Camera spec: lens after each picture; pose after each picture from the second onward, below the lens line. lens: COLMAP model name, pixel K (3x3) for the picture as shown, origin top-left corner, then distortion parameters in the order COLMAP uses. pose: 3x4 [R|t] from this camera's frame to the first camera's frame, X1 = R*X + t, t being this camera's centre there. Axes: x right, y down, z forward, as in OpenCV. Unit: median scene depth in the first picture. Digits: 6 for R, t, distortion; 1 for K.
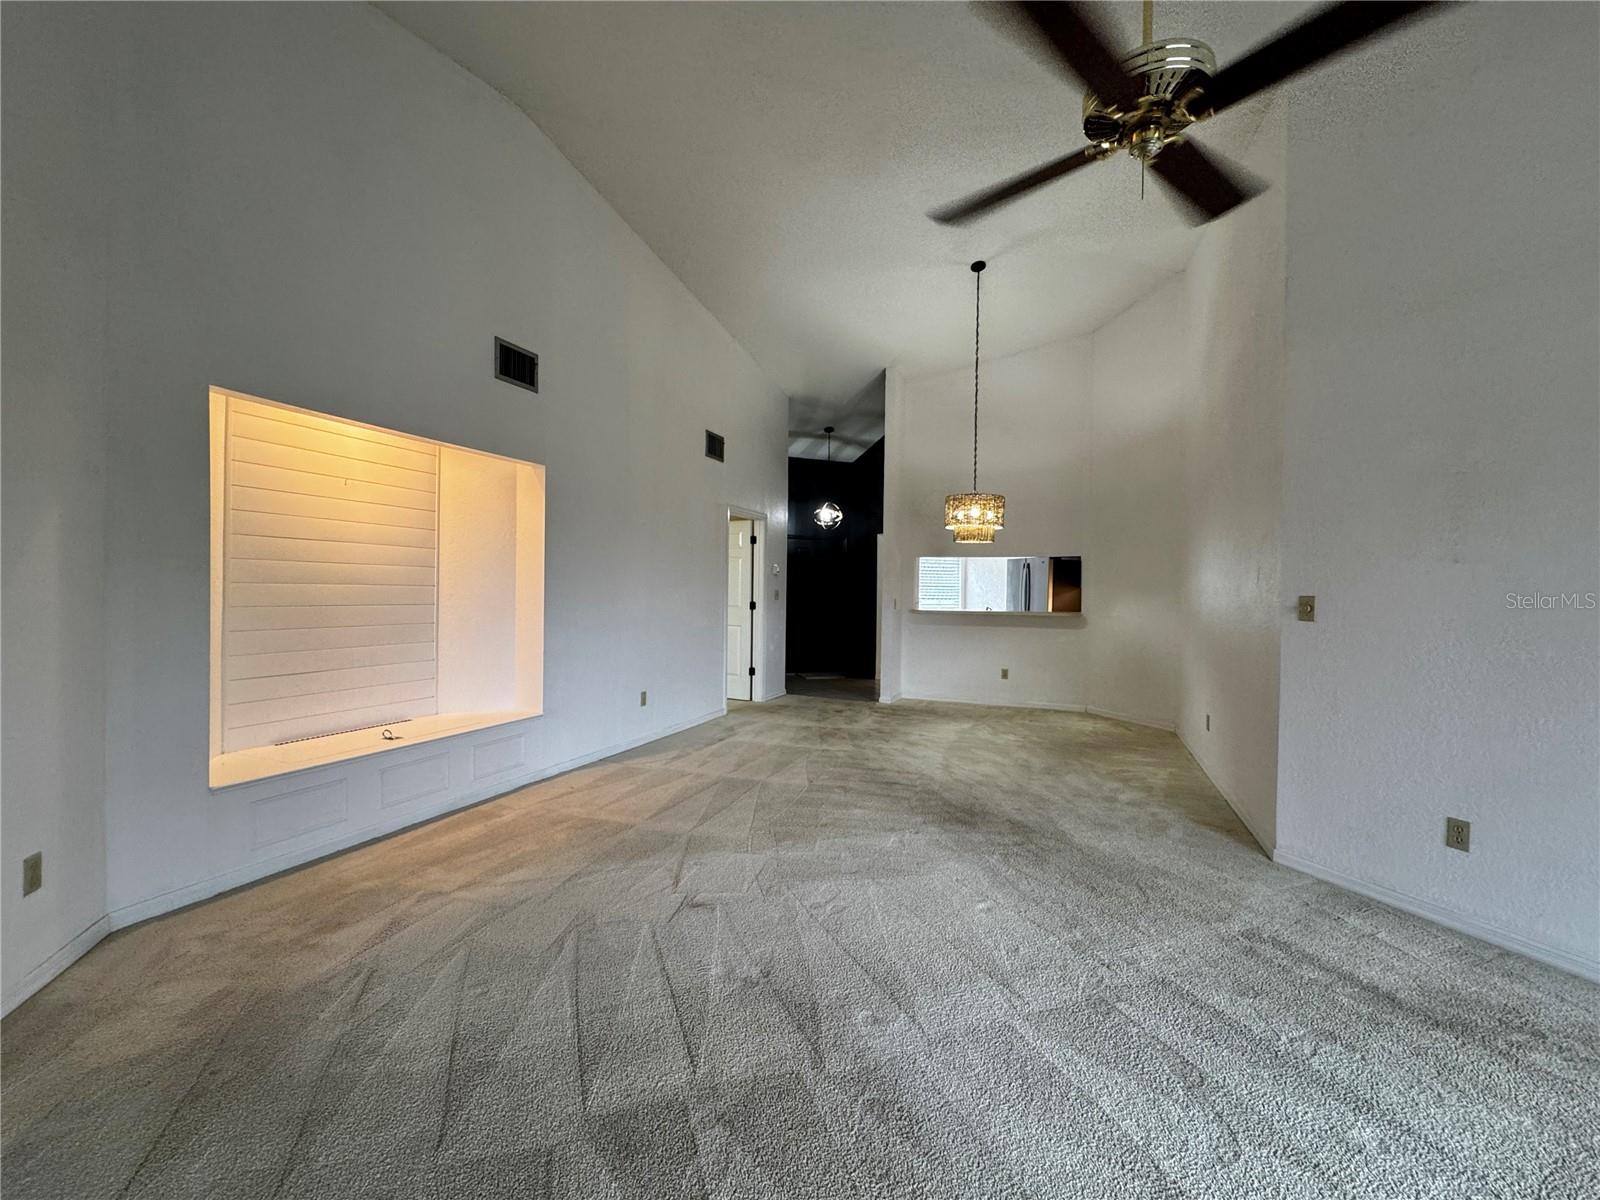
lens RADIAL K [[648.5, 0, 797.4], [0, 648.5, 597.8], [0, 0, 1]] dist [0.000412, 0.001292]
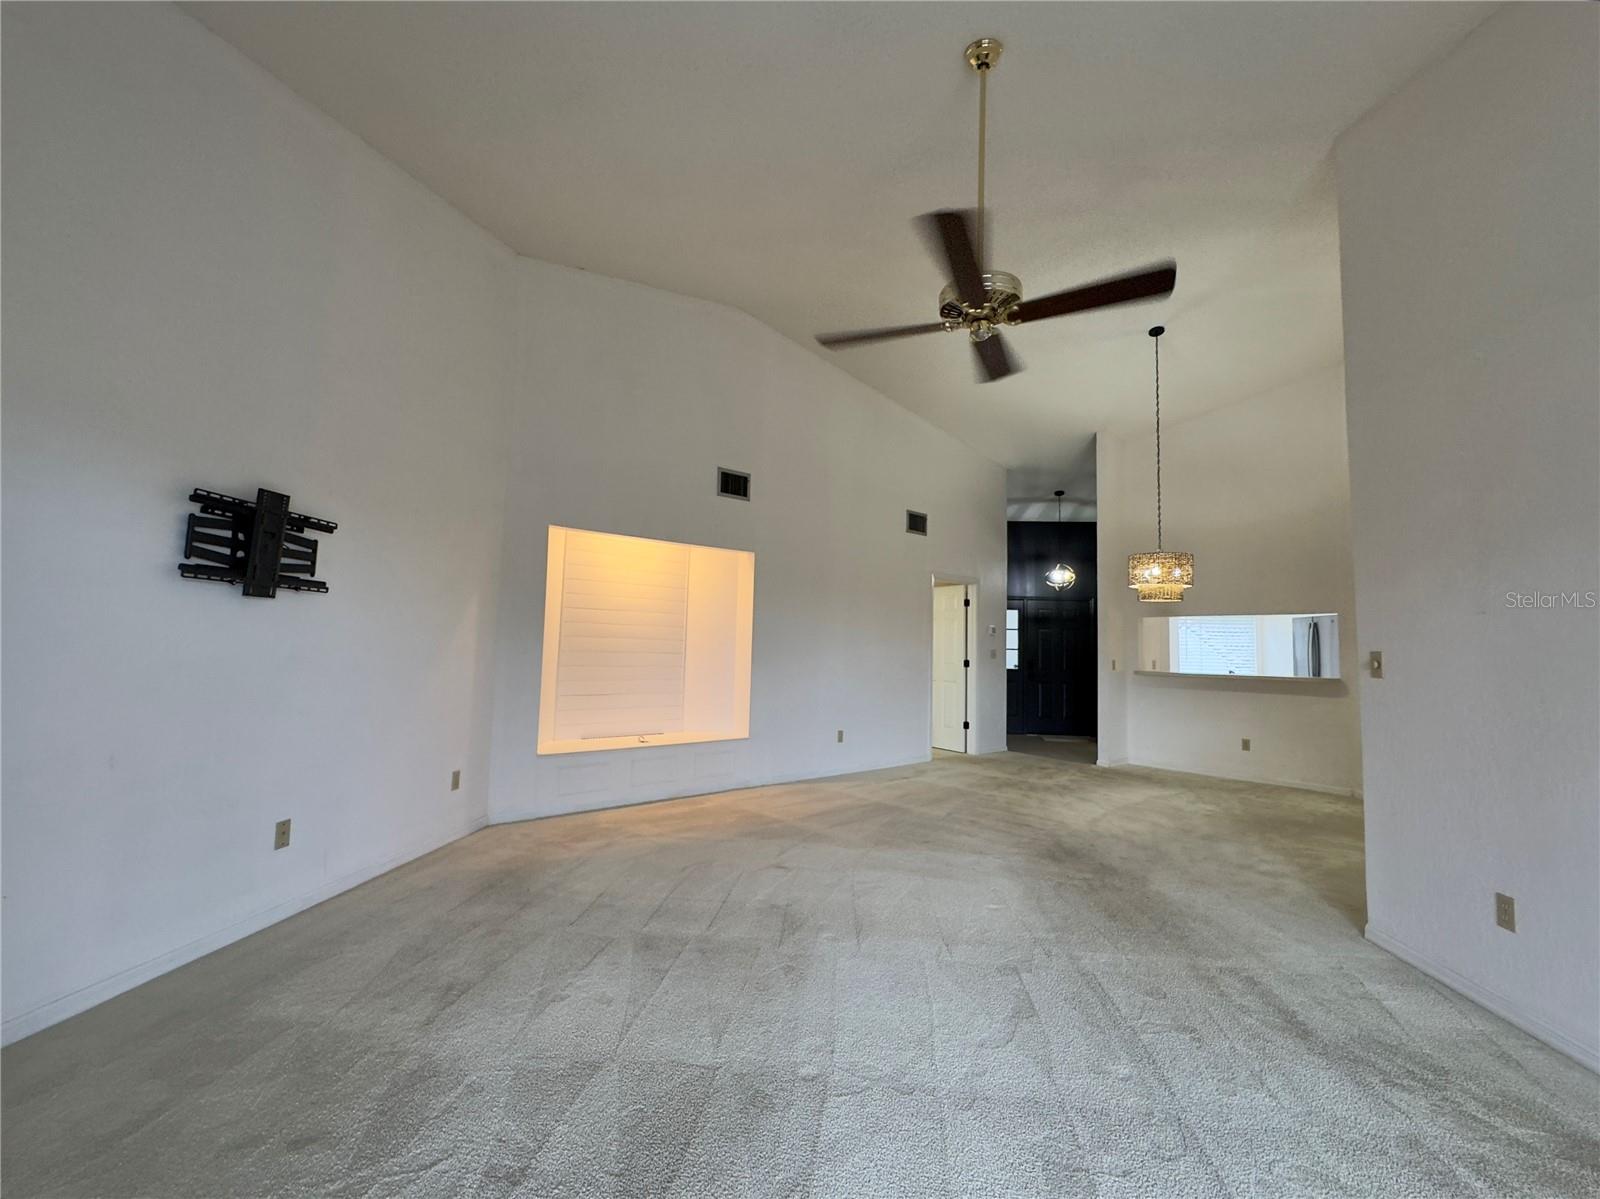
lens RADIAL K [[648.5, 0, 809.2], [0, 648.5, 600.5], [0, 0, 1]] dist [0.000412, 0.001292]
pose [[0.898601, -0.023196, -0.438154, 0.275935], [-0.017672, 0.995878, -0.088966, 0.013856], [0.438411, 0.087688, 0.894487, -0.142313]]
